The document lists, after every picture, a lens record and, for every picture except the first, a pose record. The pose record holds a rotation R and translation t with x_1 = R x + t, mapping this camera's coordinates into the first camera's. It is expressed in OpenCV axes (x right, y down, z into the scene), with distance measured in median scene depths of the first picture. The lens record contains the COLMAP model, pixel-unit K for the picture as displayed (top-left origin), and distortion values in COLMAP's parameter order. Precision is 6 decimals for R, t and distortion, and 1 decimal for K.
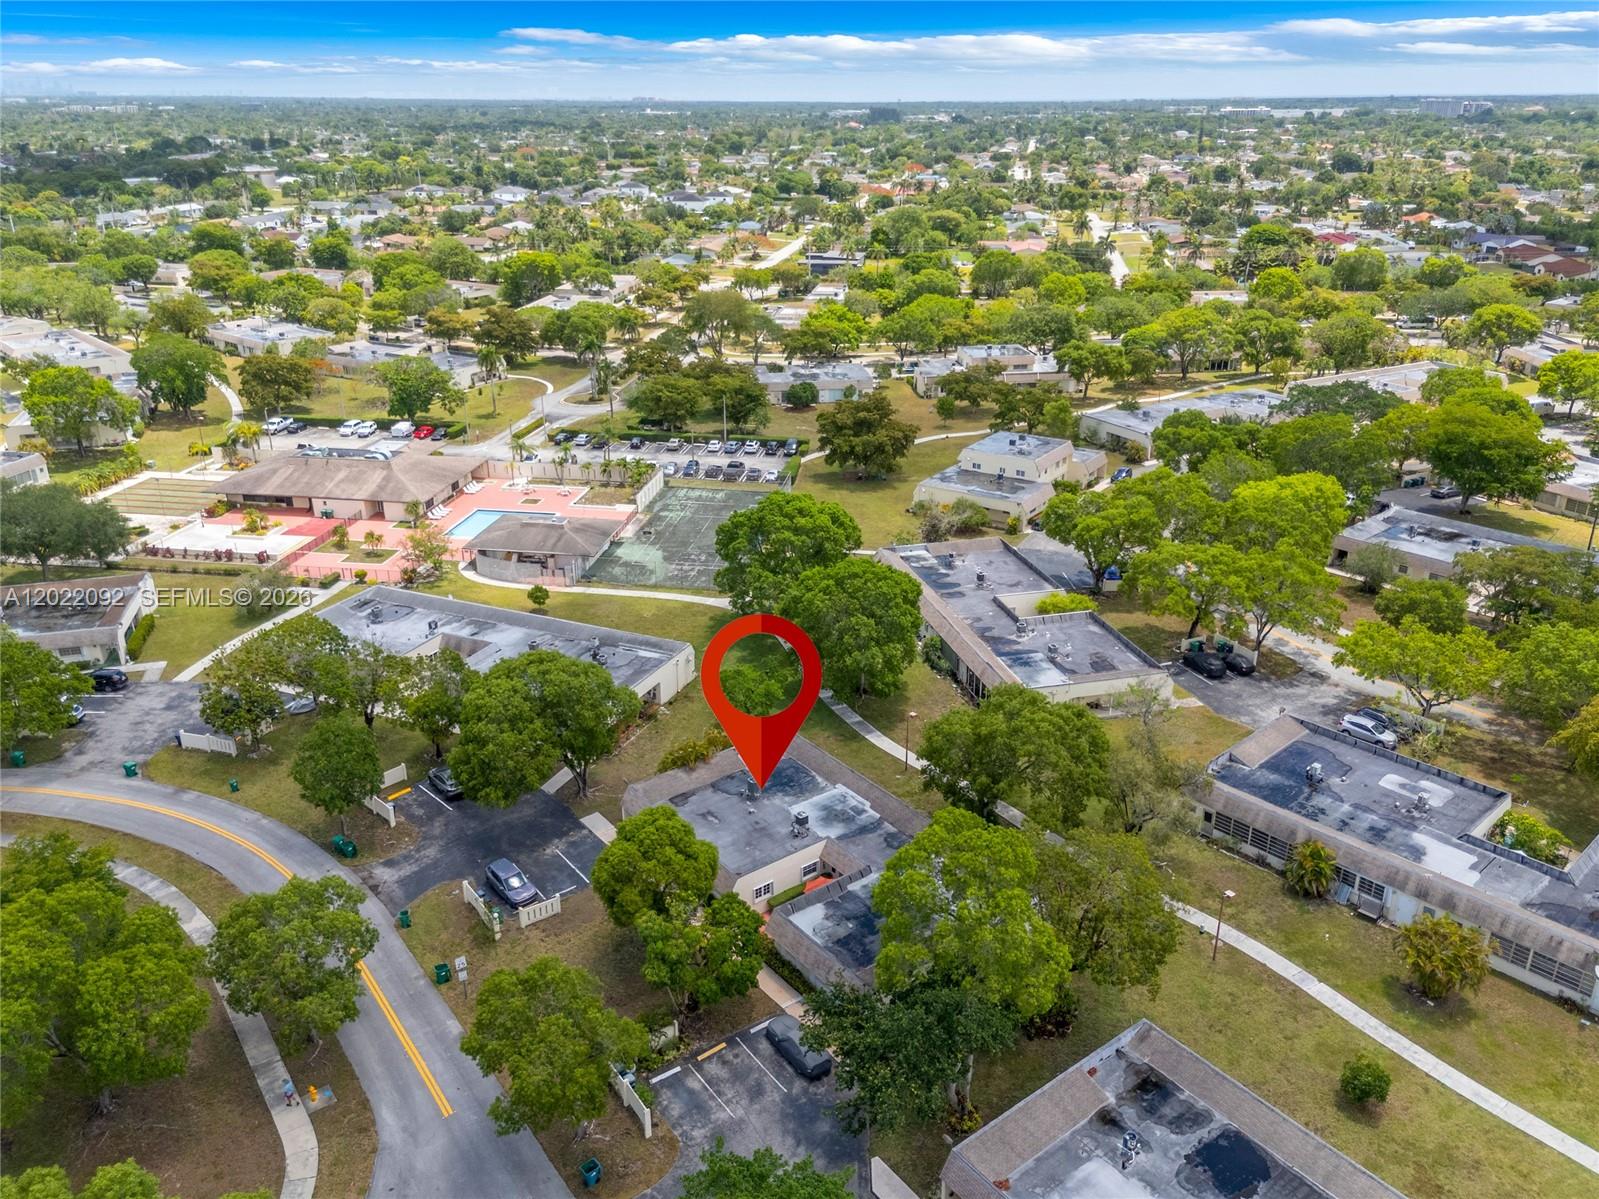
lens RADIAL K [[1187.1, 0, 799.5], [0, 1187.1, 599.5], [0, 0, 1]] dist [0.104290, -0.088028]
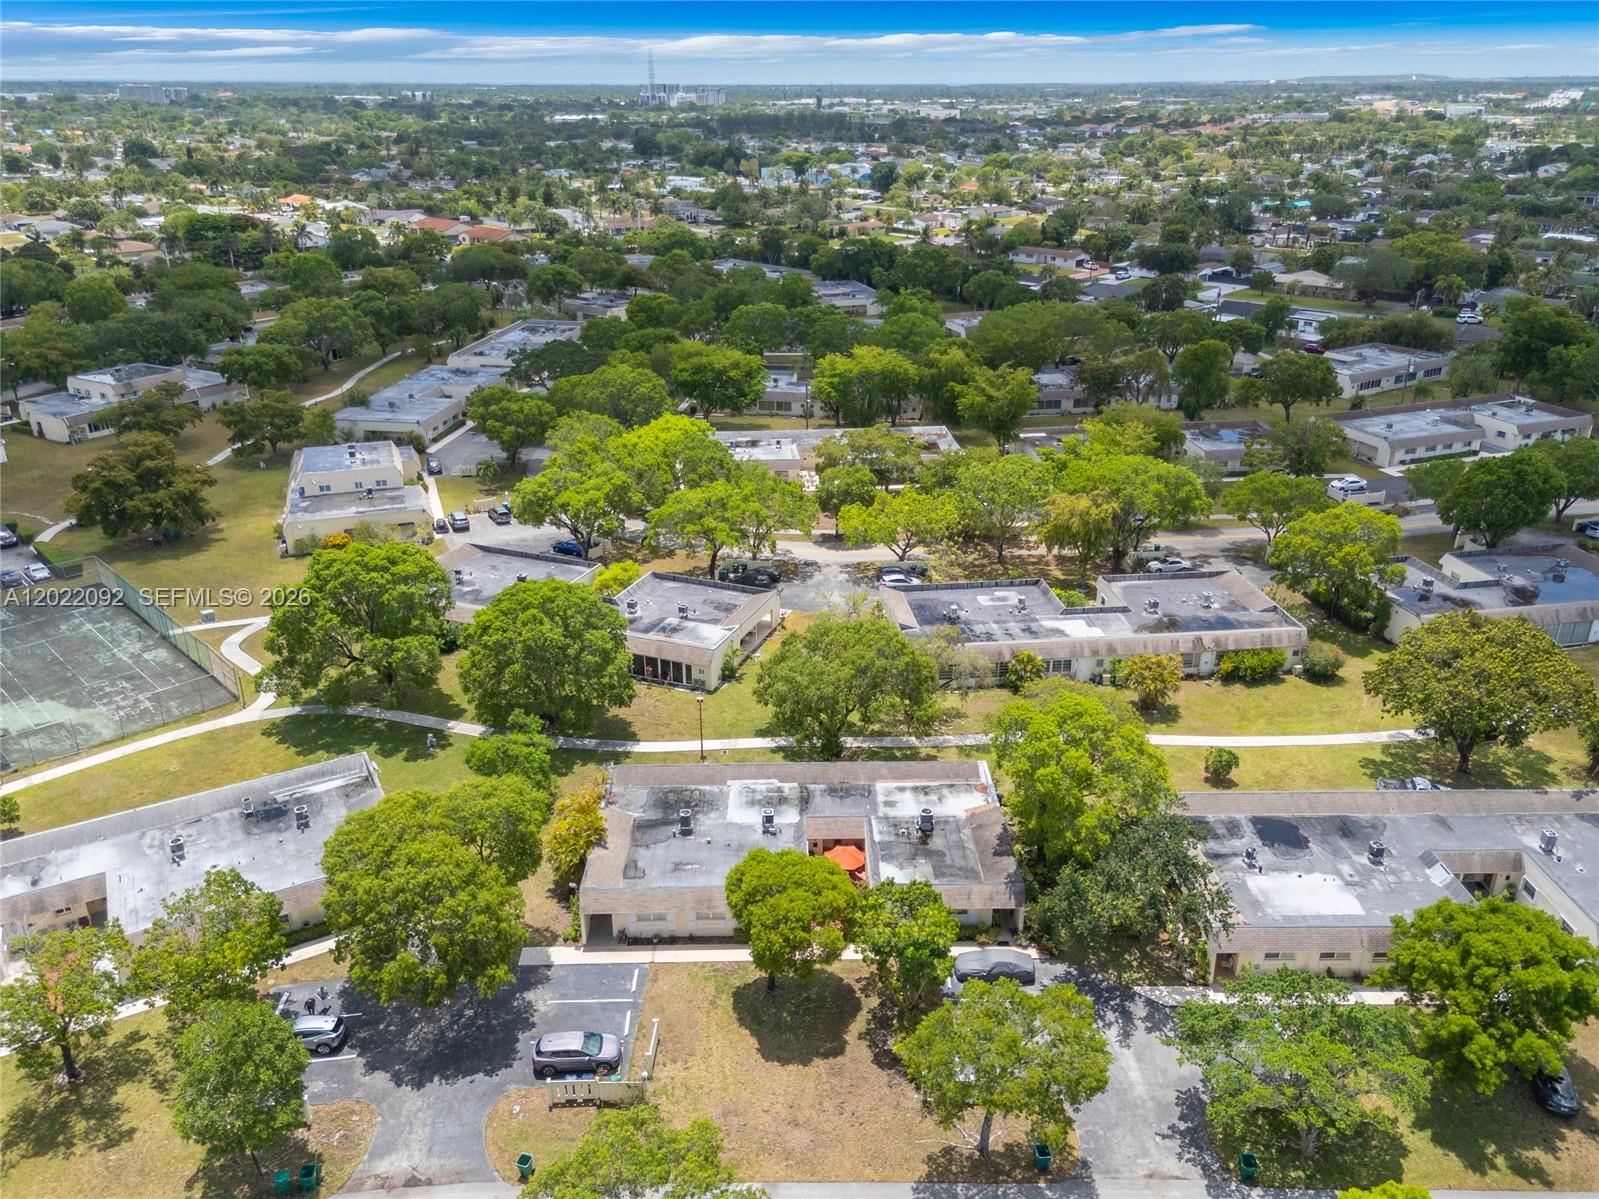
lens RADIAL K [[1187.1, 0, 799.5], [0, 1187.1, 599.5], [0, 0, 1]] dist [0.104290, -0.088028]
pose [[0.594755, -0.316895, 0.738813, -0.243464], [0.309679, 0.938416, 0.153213, -0.046461], [-0.741866, 0.137671, 0.656263, 0.120645]]
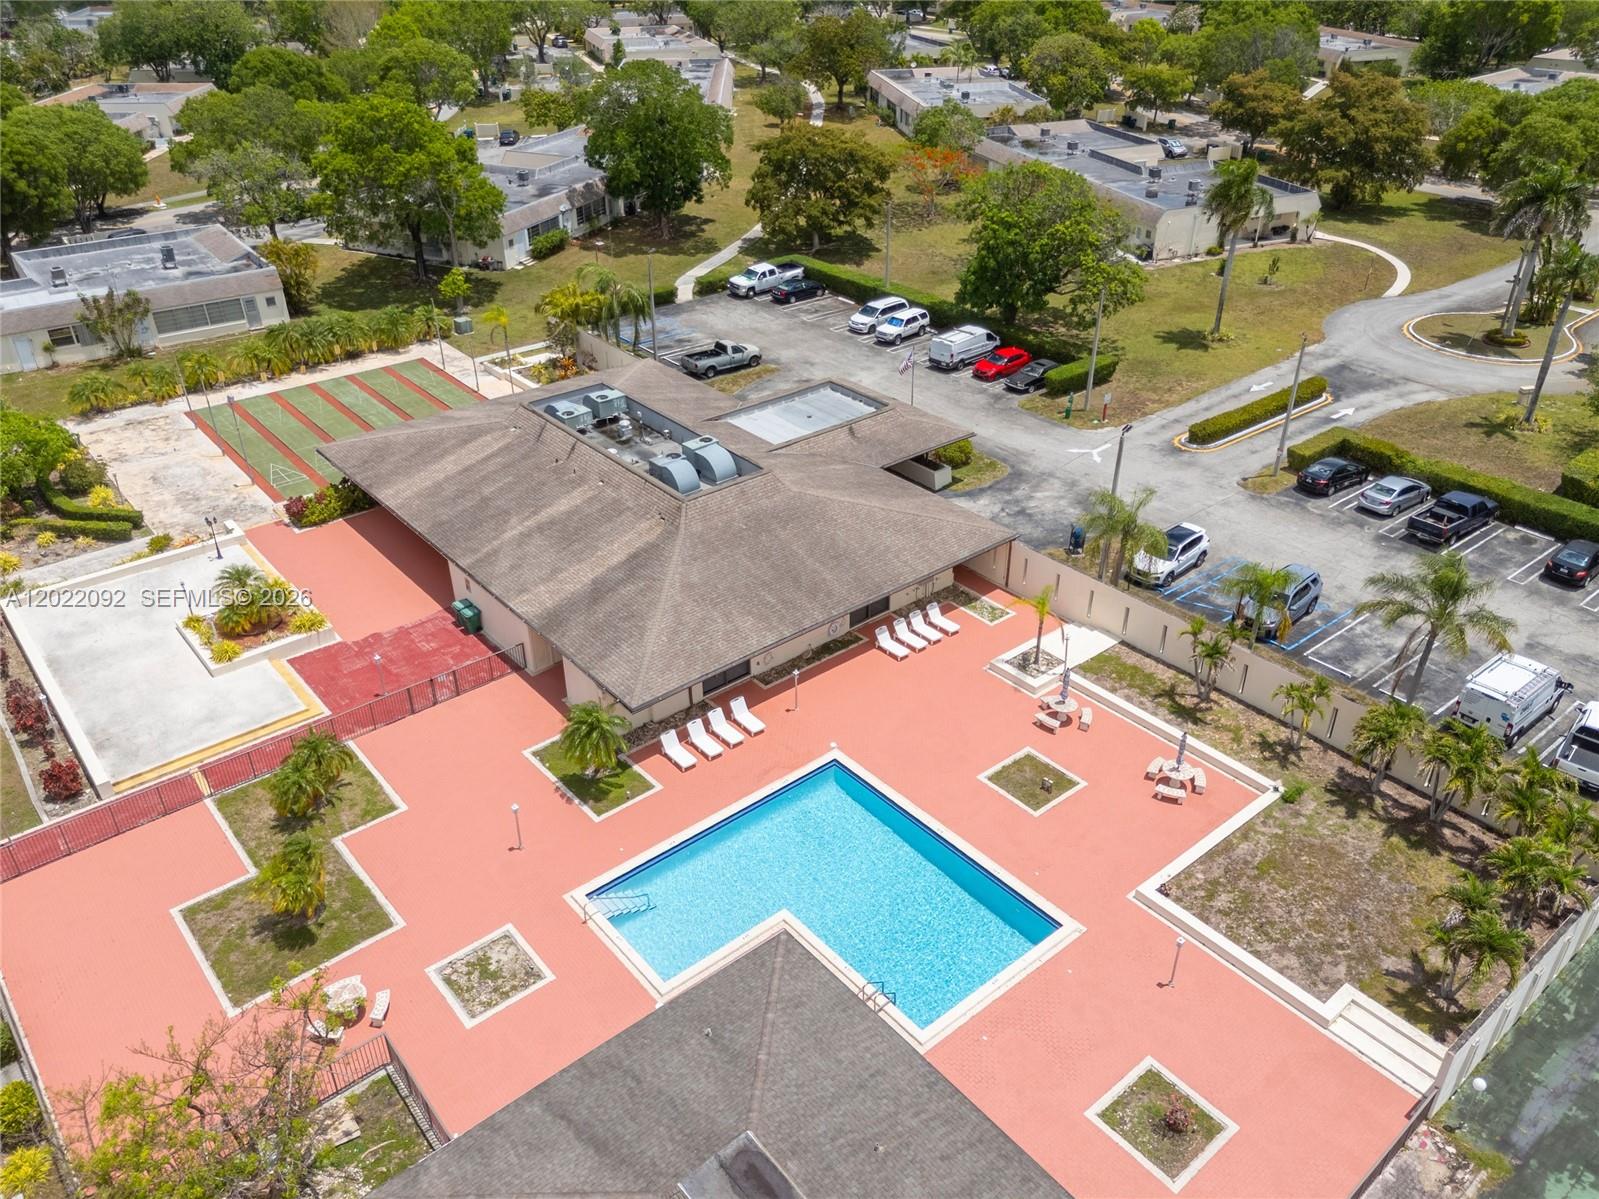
lens RADIAL K [[1187.1, 0, 799.5], [0, 1187.1, 599.5], [0, 0, 1]] dist [0.104290, -0.088028]
pose [[0.750998, 0.343604, -0.563860, -0.093190], [-0.249475, 0.938296, 0.239505, -0.128201], [0.611363, -0.039199, 0.790379, 0.559918]]
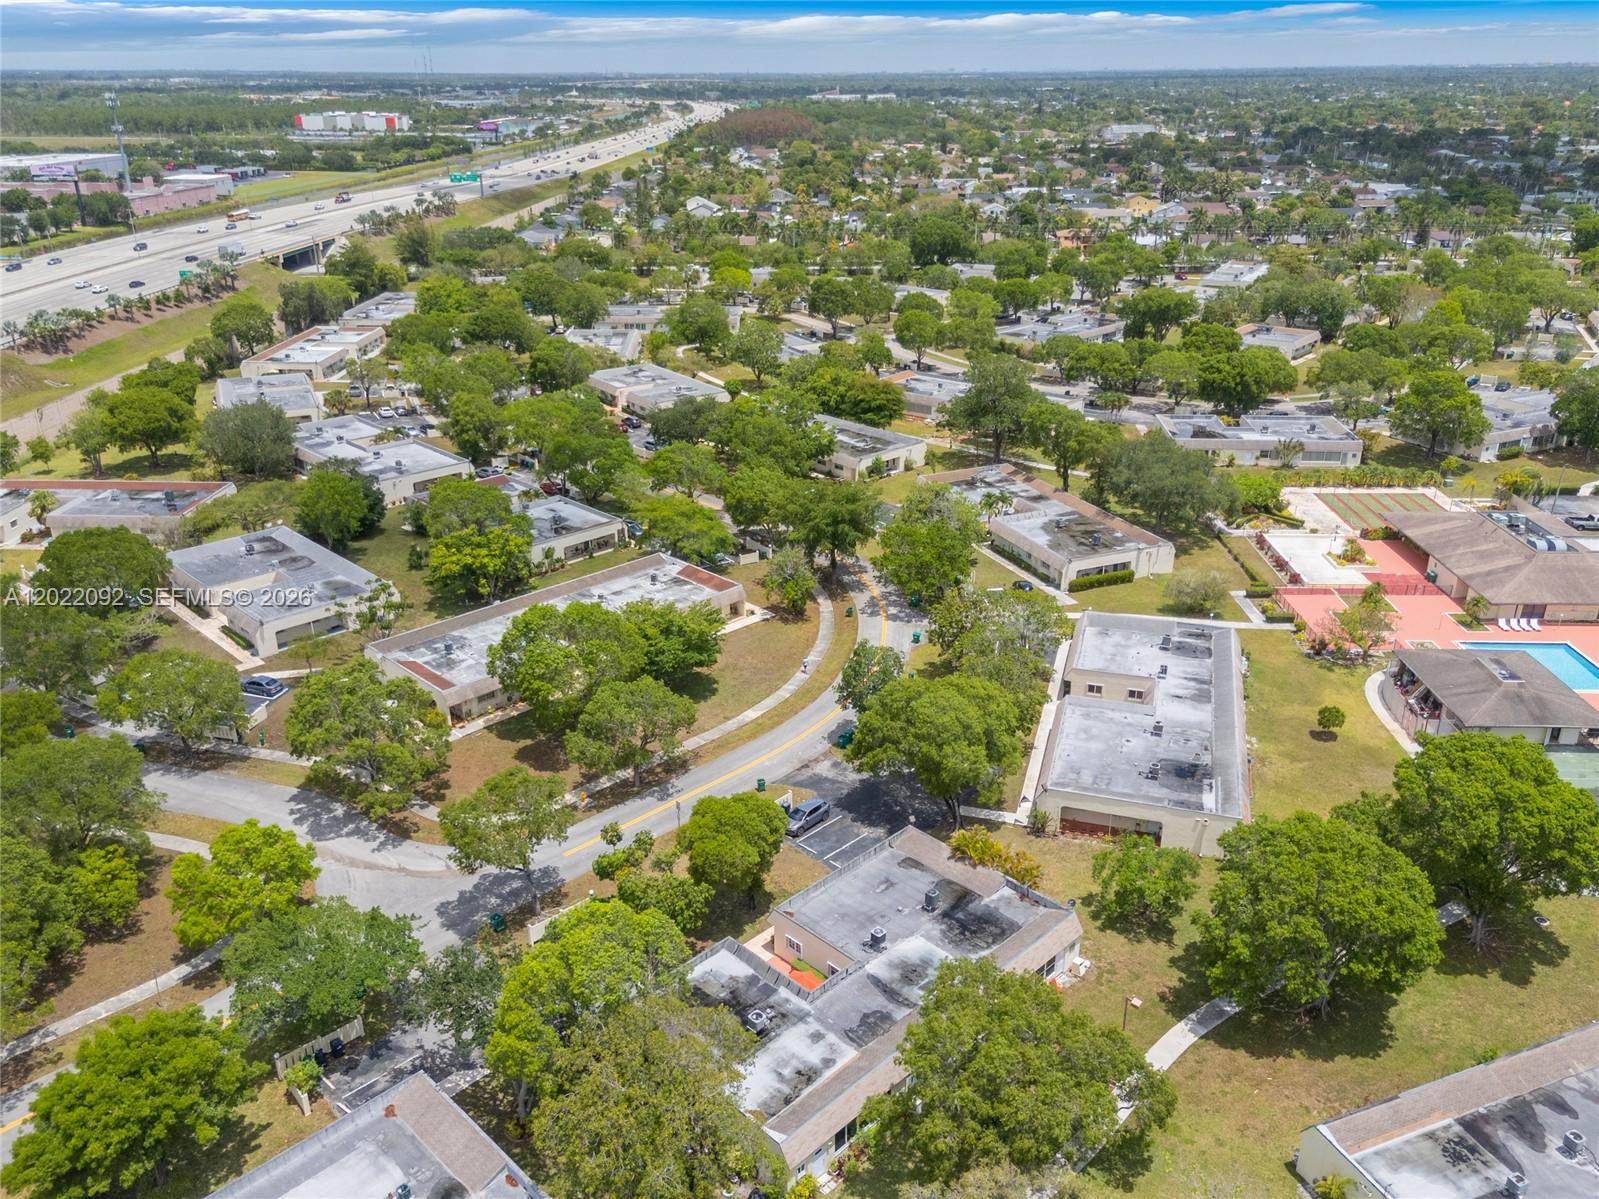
lens RADIAL K [[1252.7, 0, 830.3], [0, 1252.7, 580.8], [0, 0, 1]] dist [0.137782, -0.143087]
pose [[0.147455, 0.372531, -0.916230, 0.302943], [-0.381432, 0.876118, 0.294835, -0.127706], [0.912561, 0.306005, 0.271283, 0.231074]]
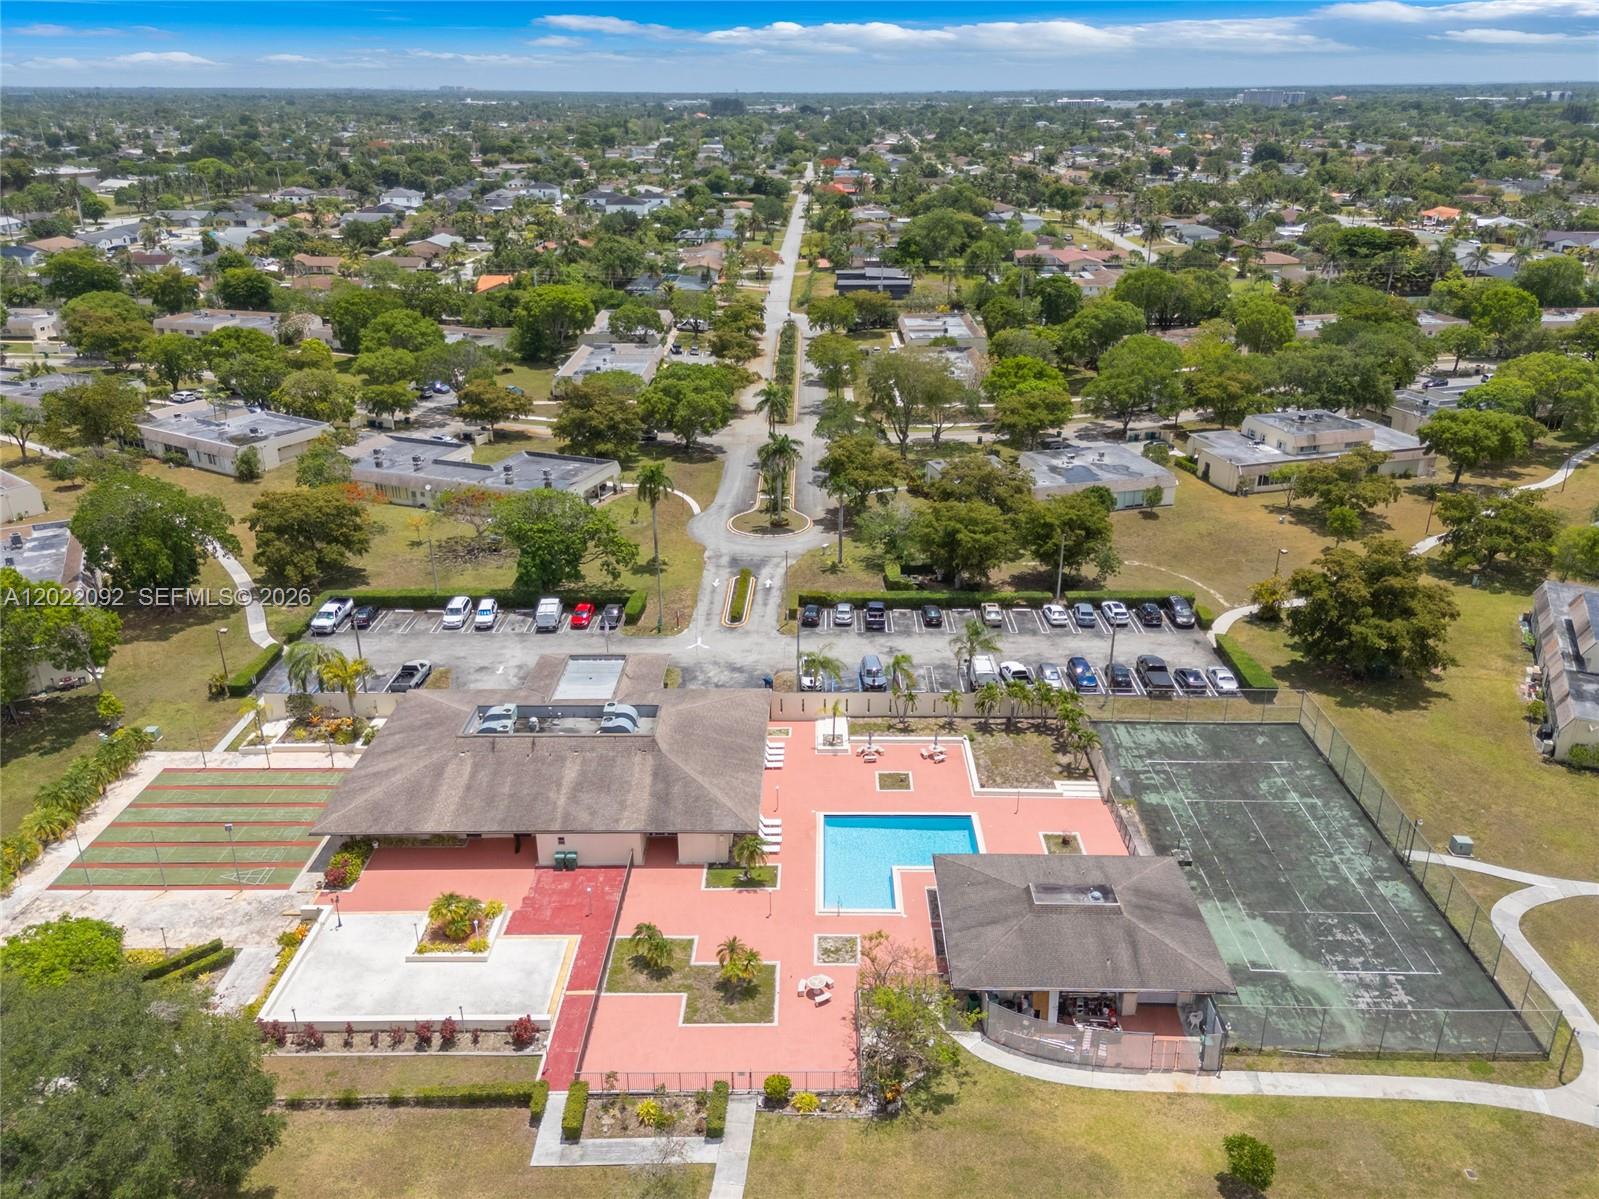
lens RADIAL K [[1187.1, 0, 799.5], [0, 1187.1, 599.5], [0, 0, 1]] dist [0.104290, -0.088028]
pose [[0.990050, -0.056903, 0.128695, -0.249652], [0.056074, 0.998376, 0.010059, -0.131024], [-0.129058, -0.002743, 0.991633, 0.331544]]
